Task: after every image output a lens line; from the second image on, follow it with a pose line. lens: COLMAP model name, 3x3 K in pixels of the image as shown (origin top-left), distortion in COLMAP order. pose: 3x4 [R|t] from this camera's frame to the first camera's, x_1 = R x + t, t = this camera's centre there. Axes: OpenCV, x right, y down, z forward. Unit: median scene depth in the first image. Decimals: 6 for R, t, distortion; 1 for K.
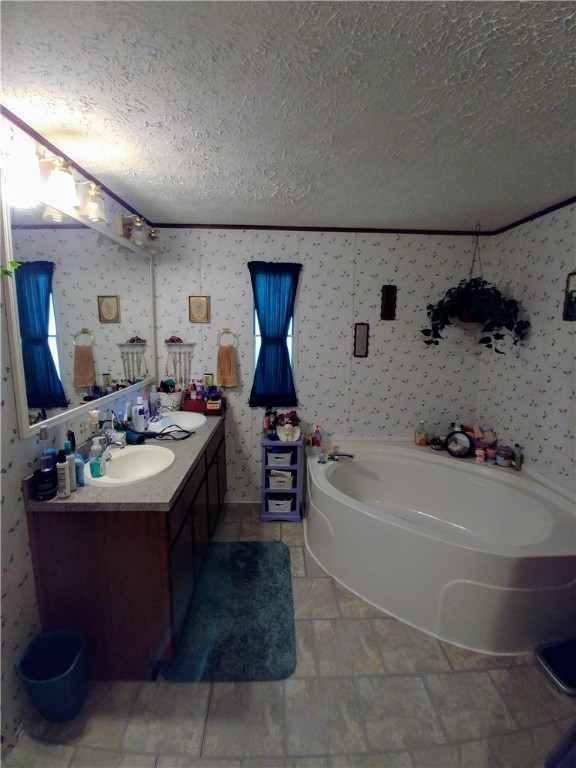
lens RADIAL K [[335.6, 0, 288.0], [0, 335.6, 384.0], [0, 0, 1]] dist [-0.036381, 0.000167]
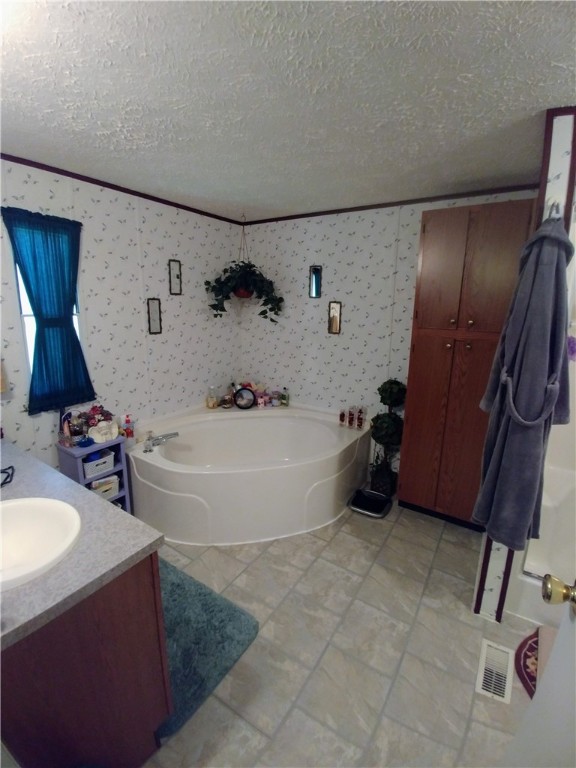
lens RADIAL K [[335.6, 0, 288.0], [0, 335.6, 384.0], [0, 0, 1]] dist [-0.036381, 0.000167]
pose [[0.566058, -0.194913, 0.800991, -0.388543], [0.124285, 0.980718, 0.150816, -0.039292], [-0.814942, 0.014180, 0.579368, 0.153143]]
